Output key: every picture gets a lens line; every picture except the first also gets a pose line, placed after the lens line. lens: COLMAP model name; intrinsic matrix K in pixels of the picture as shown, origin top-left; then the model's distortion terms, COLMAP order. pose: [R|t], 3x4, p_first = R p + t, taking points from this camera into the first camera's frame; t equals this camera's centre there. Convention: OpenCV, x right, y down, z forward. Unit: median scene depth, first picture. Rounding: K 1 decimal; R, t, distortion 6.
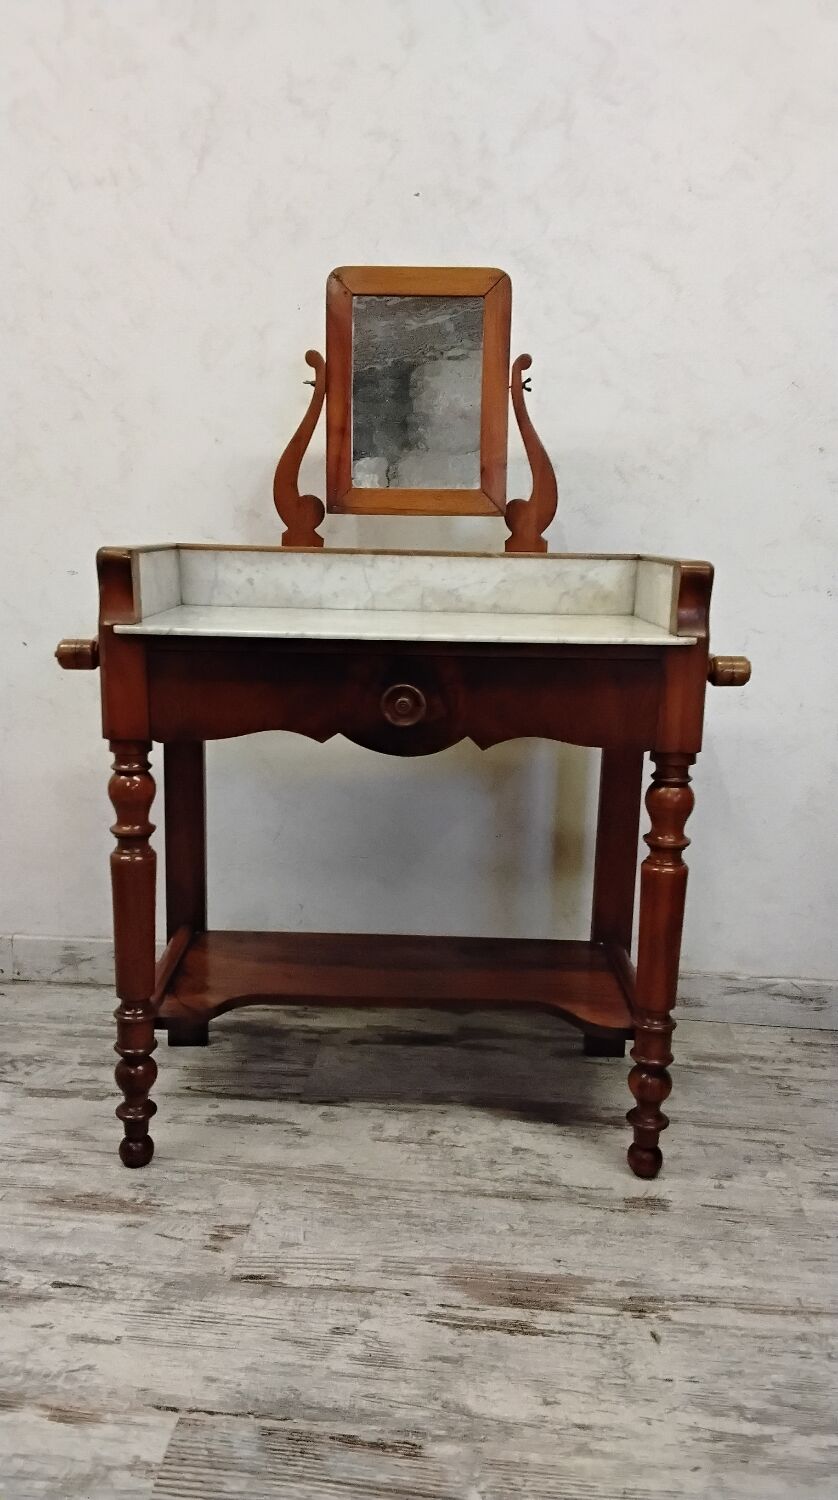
lens RADIAL K [[1163.6, 0, 419.6], [0, 1163.6, 753.5], [0, 0, 1]] dist [0.097942, -0.150238]
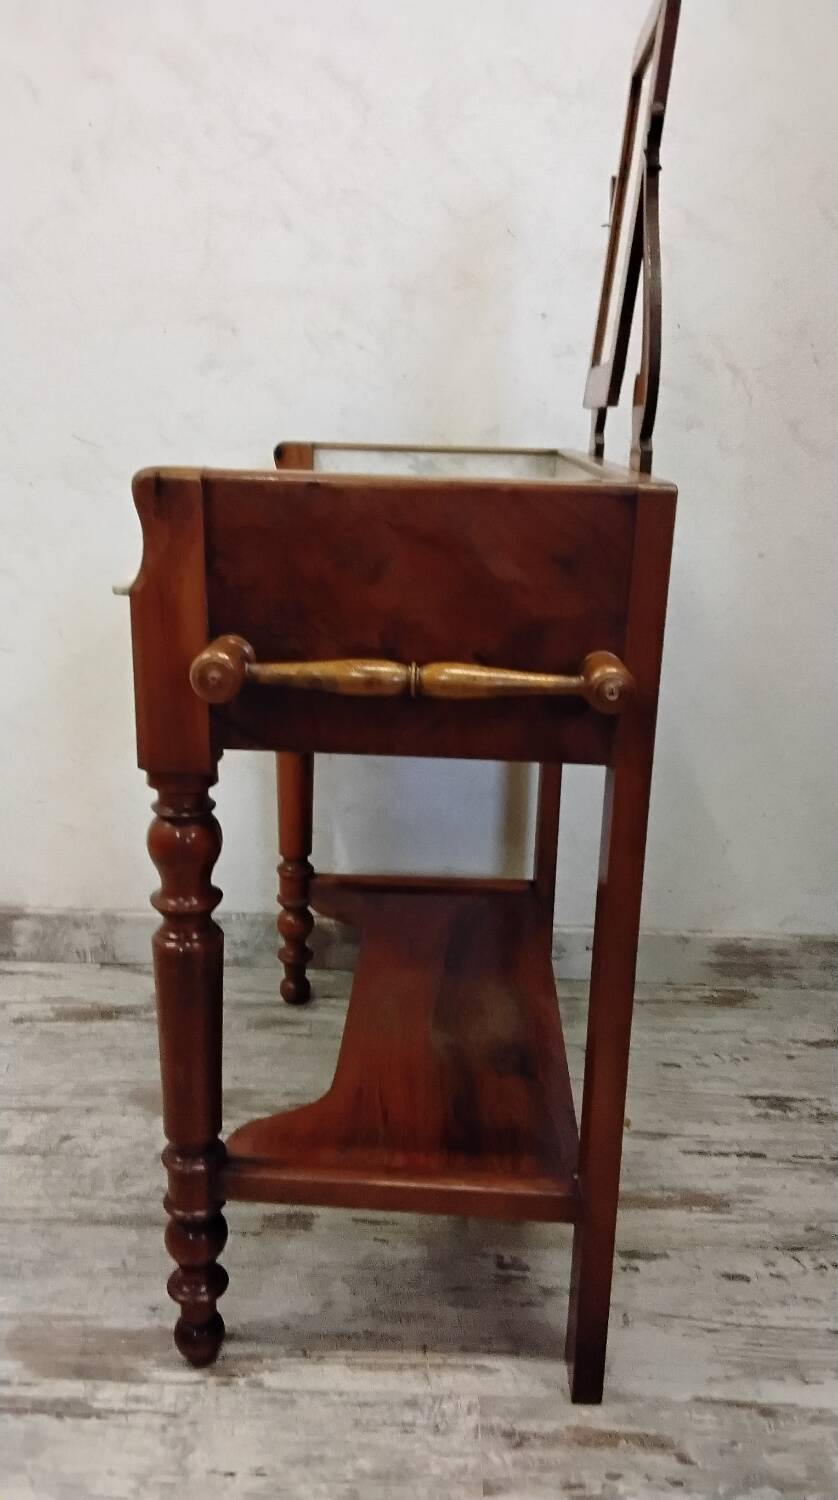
lens RADIAL K [[1163.6, 0, 417.0], [0, 1163.6, 763.2], [0, 0, 1]] dist [0.097942, -0.150238]
pose [[0.997587, -0.018009, 0.067045, 0.233824], [0.010717, 0.994138, 0.107584, -0.040692], [-0.068590, -0.106606, 0.991933, 0.178831]]
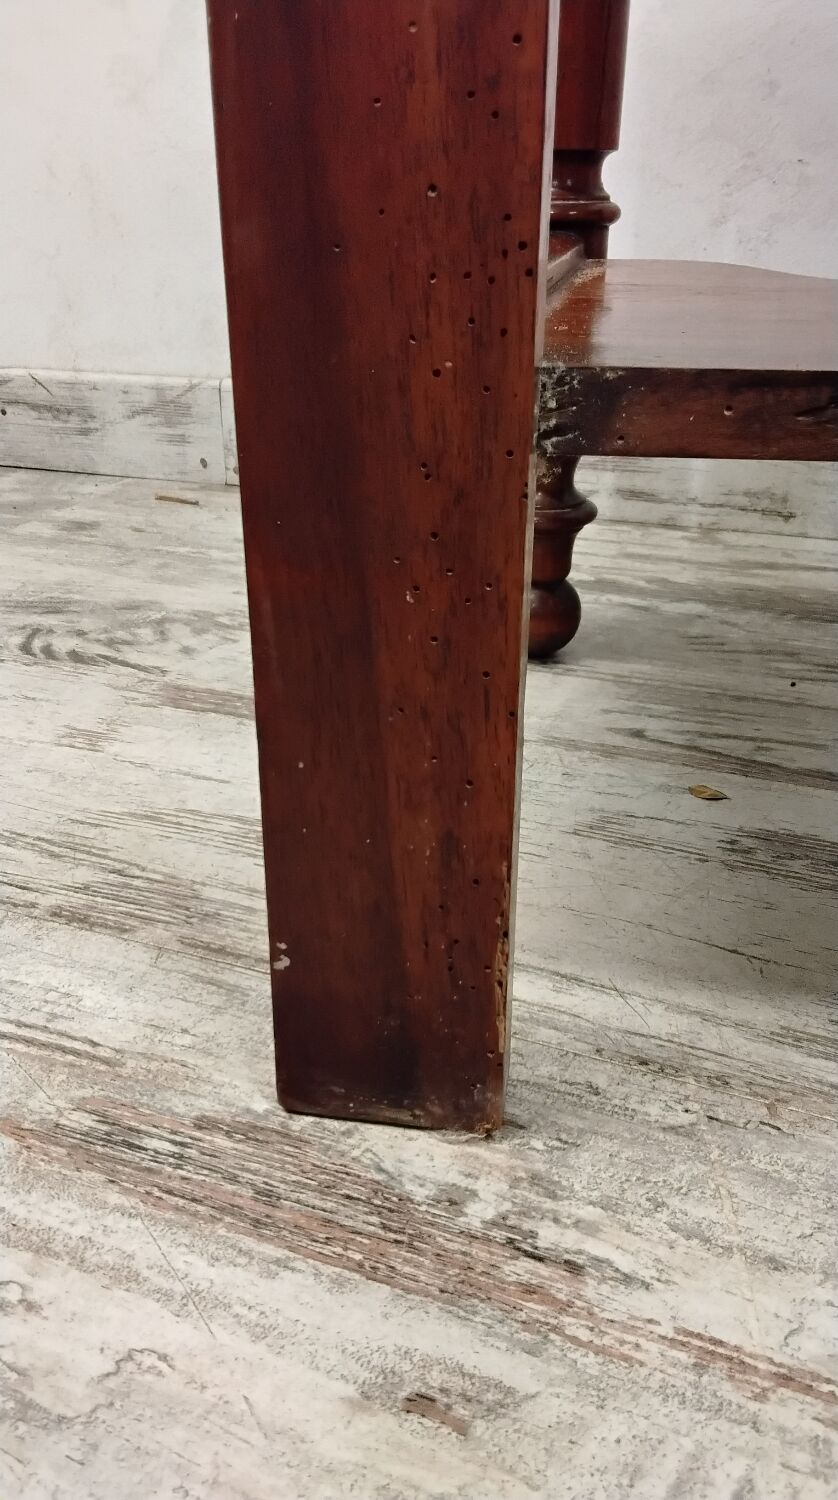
lens RADIAL K [[1163.6, 0, 411.8], [0, 1163.6, 779.7], [0, 0, 1]] dist [0.097942, -0.150238]
pose [[0.955873, 0.107369, -0.273458, -0.197554], [-0.027999, 0.959880, 0.279011, 0.248932], [0.292444, -0.259042, 0.920529, 0.815671]]
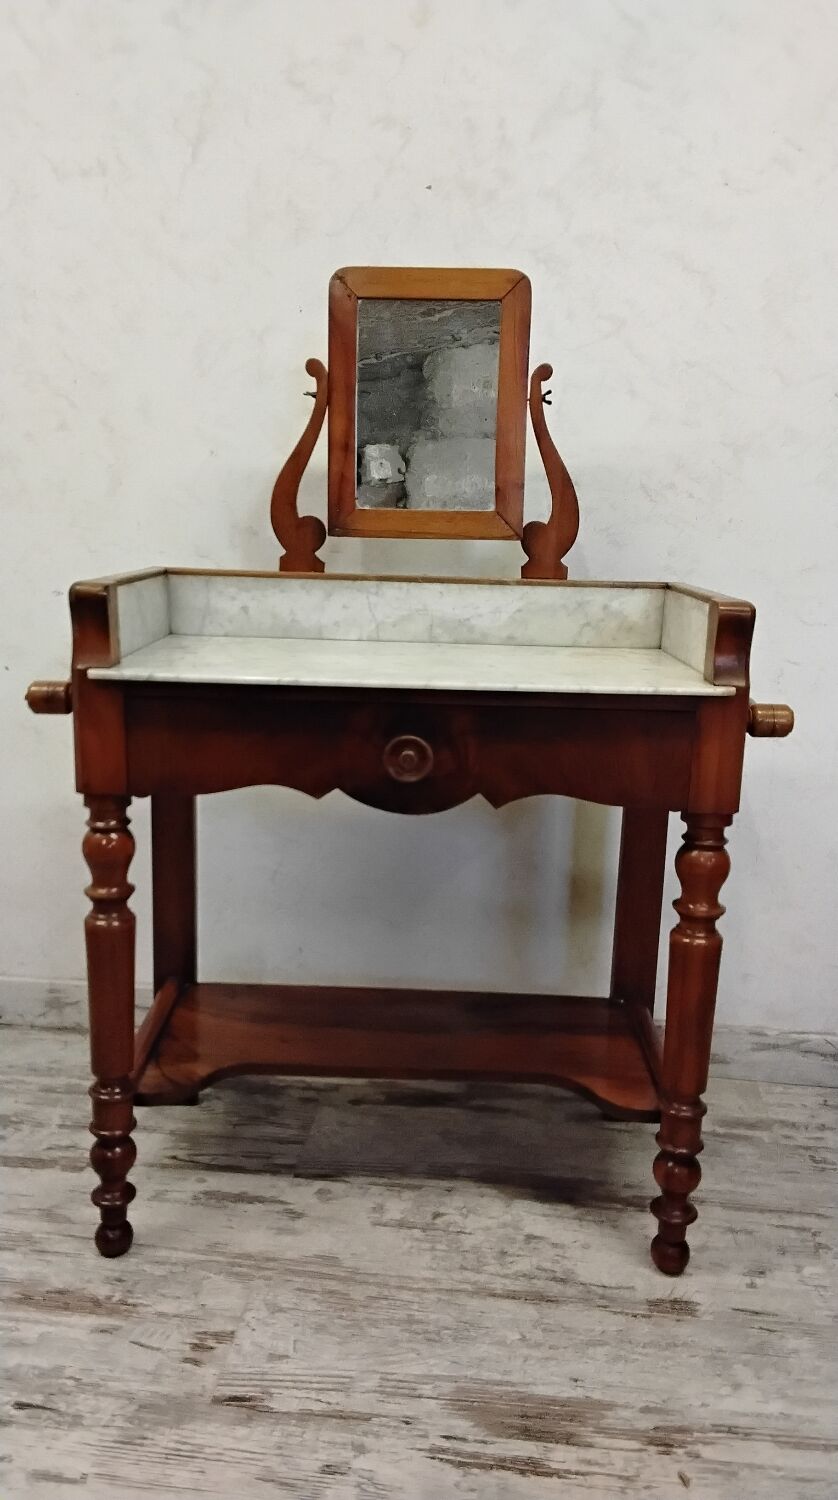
lens RADIAL K [[1163.6, 0, 419.2], [0, 1163.6, 751.3], [0, 0, 1]] dist [0.097942, -0.150238]
pose [[0.999919, 0.007446, -0.010329, 0.003752], [-0.007324, 0.999905, 0.011717, -0.055347], [0.010415, -0.011641, 0.999878, 0.092481]]
